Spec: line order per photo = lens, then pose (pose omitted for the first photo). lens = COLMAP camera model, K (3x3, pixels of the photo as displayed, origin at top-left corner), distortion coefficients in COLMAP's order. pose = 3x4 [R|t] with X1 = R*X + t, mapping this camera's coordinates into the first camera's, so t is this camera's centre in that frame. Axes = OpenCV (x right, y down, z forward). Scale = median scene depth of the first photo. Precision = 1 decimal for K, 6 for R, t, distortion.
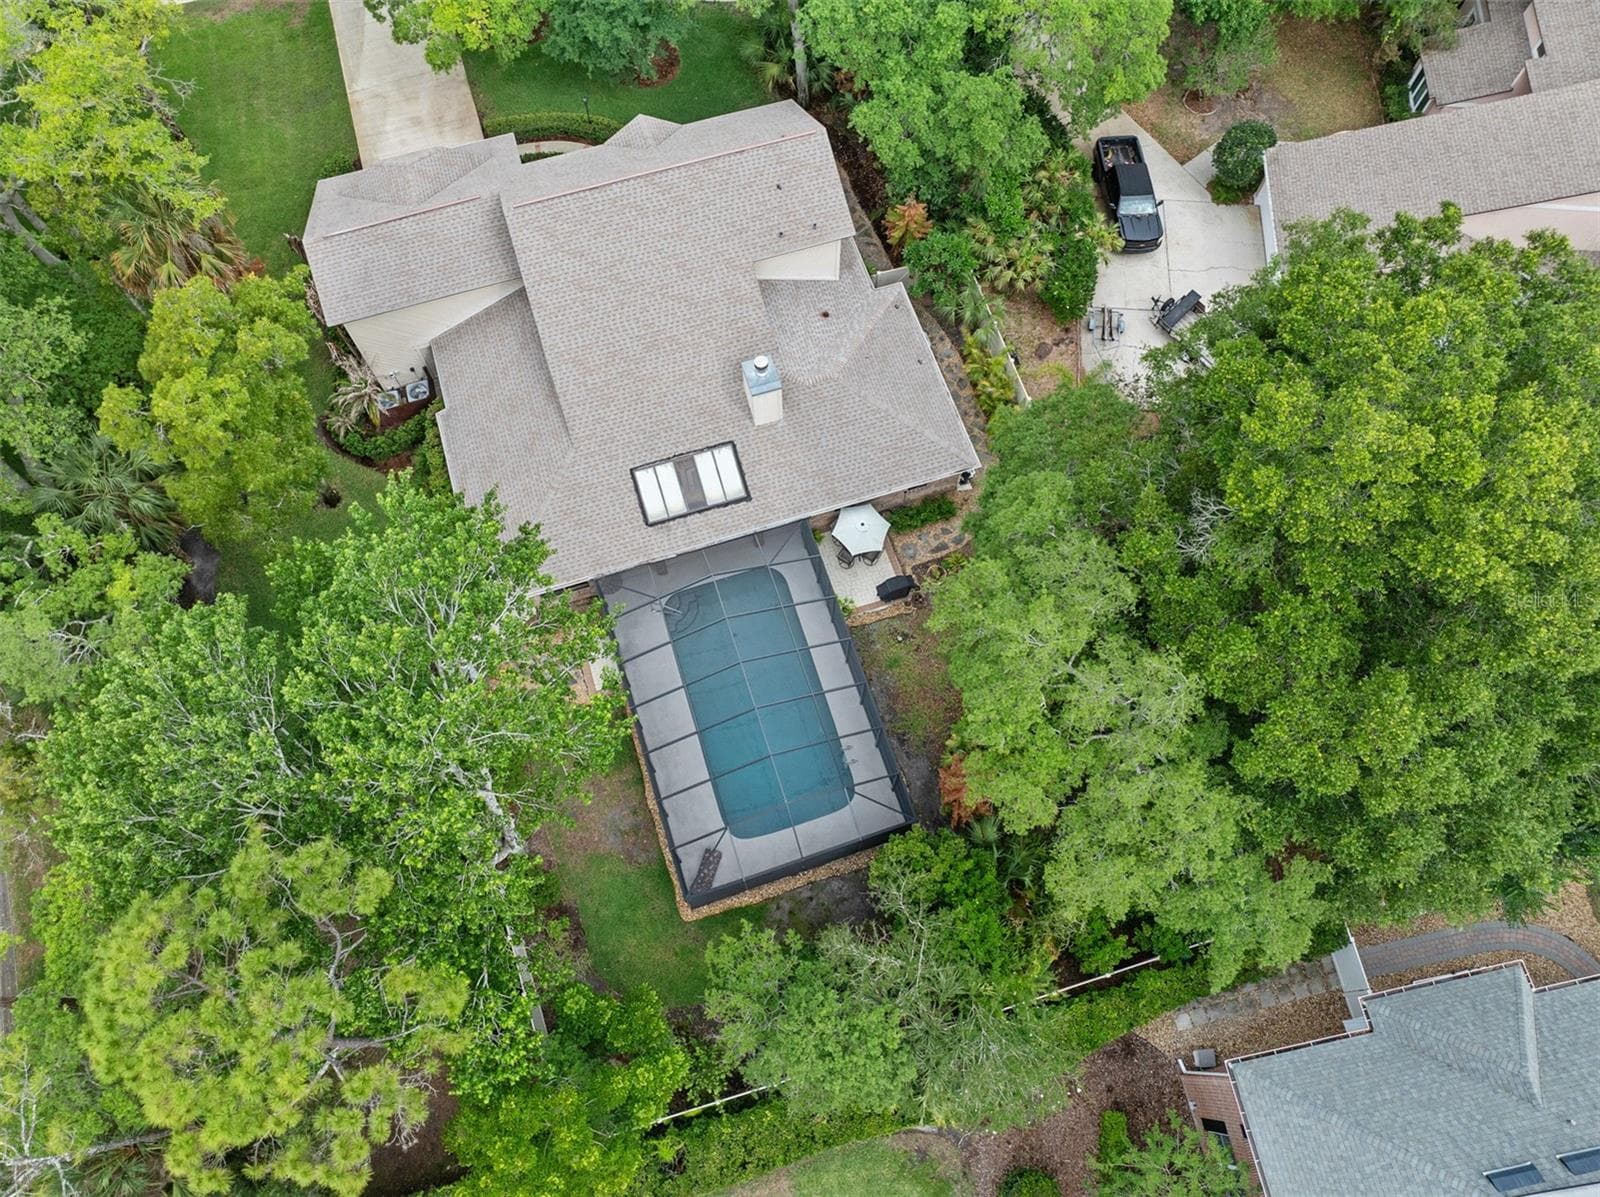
lens RADIAL K [[1150.0, 0, 804.3], [0, 1150.0, 597.1], [0, 0, 1]] dist [-0.056561, -0.003179]
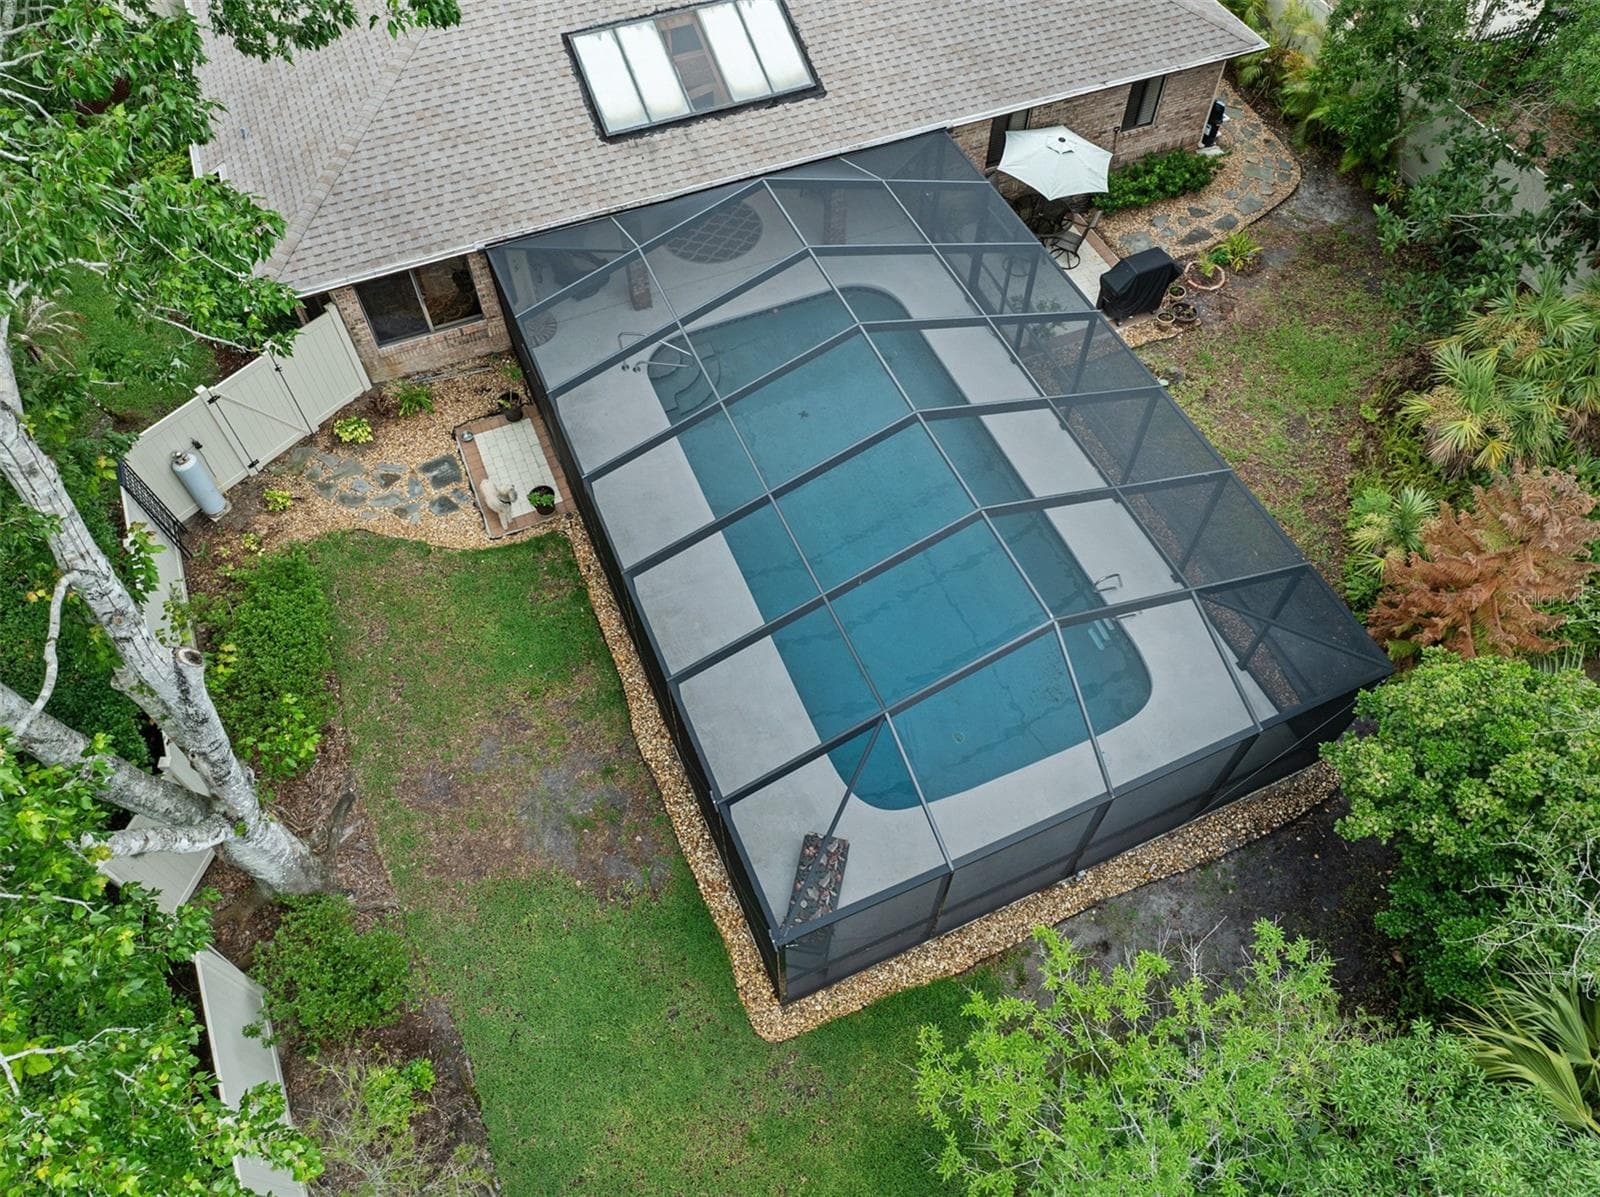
lens RADIAL K [[1150.0, 0, 801.3], [0, 1150.0, 599.1], [0, 0, 1]] dist [-0.056561, -0.003179]
pose [[0.995841, -0.081170, 0.041376, -0.092285], [0.088117, 0.973491, -0.211068, 0.214107], [-0.023147, 0.213837, 0.976595, 0.596952]]
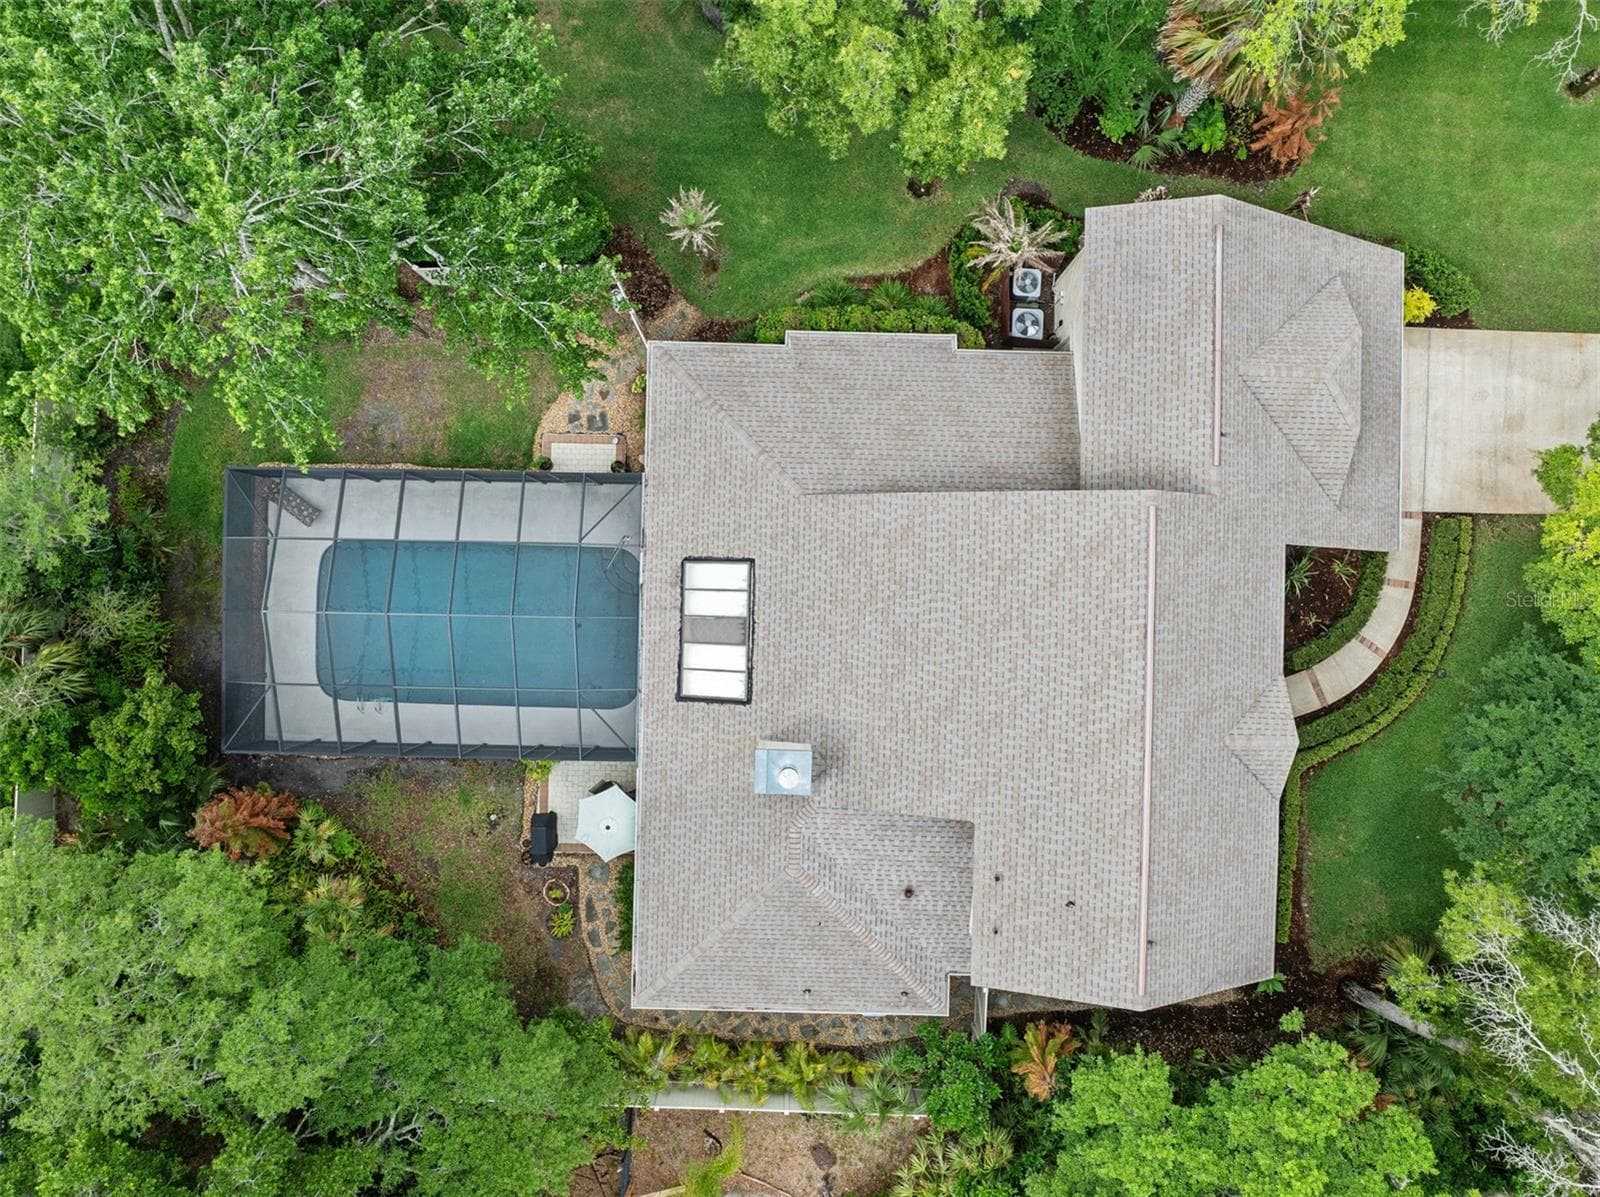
lens RADIAL K [[1150.0, 0, 801.6], [0, 1150.0, 593.0], [0, 0, 1]] dist [-0.056561, -0.003179]
pose [[-0.332608, 0.942988, -0.012094, -0.131630], [-0.873939, -0.303383, 0.379724, -0.424038], [0.354406, 0.136869, 0.925021, 0.326082]]
